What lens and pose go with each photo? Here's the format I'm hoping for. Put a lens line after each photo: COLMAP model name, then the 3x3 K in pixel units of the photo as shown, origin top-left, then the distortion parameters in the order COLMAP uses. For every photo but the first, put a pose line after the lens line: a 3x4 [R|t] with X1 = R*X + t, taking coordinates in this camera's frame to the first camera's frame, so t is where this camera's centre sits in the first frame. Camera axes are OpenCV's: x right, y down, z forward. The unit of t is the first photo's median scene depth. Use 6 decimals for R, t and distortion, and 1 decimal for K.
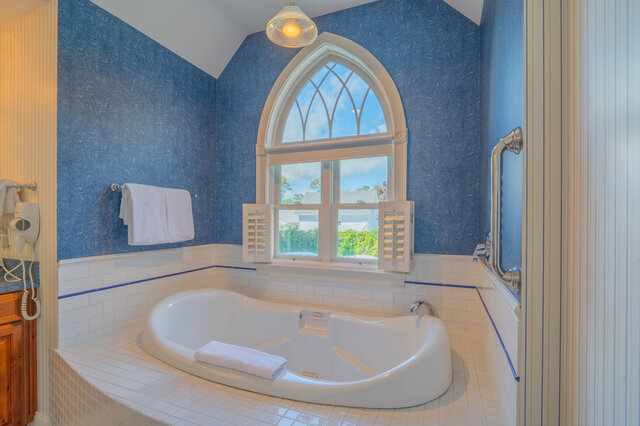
lens RADIAL K [[303.4, 0, 322.4], [0, 303.4, 220.8], [0, 0, 1]] dist [-0.003643, -0.001206]
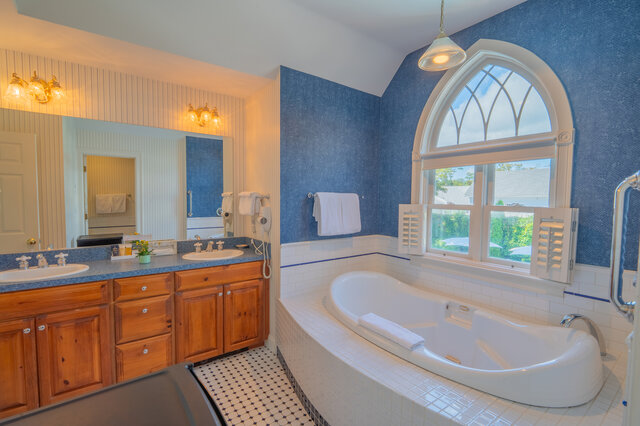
lens RADIAL K [[296.1, 0, 323.5], [0, 296.1, 215.5], [0, 0, 1]] dist [-0.003423, -0.001078]
pose [[0.858306, 0.031379, -0.512177, 0.090795], [-0.008299, 0.998847, 0.047287, -0.075040], [0.513071, -0.036337, 0.857577, -0.172260]]
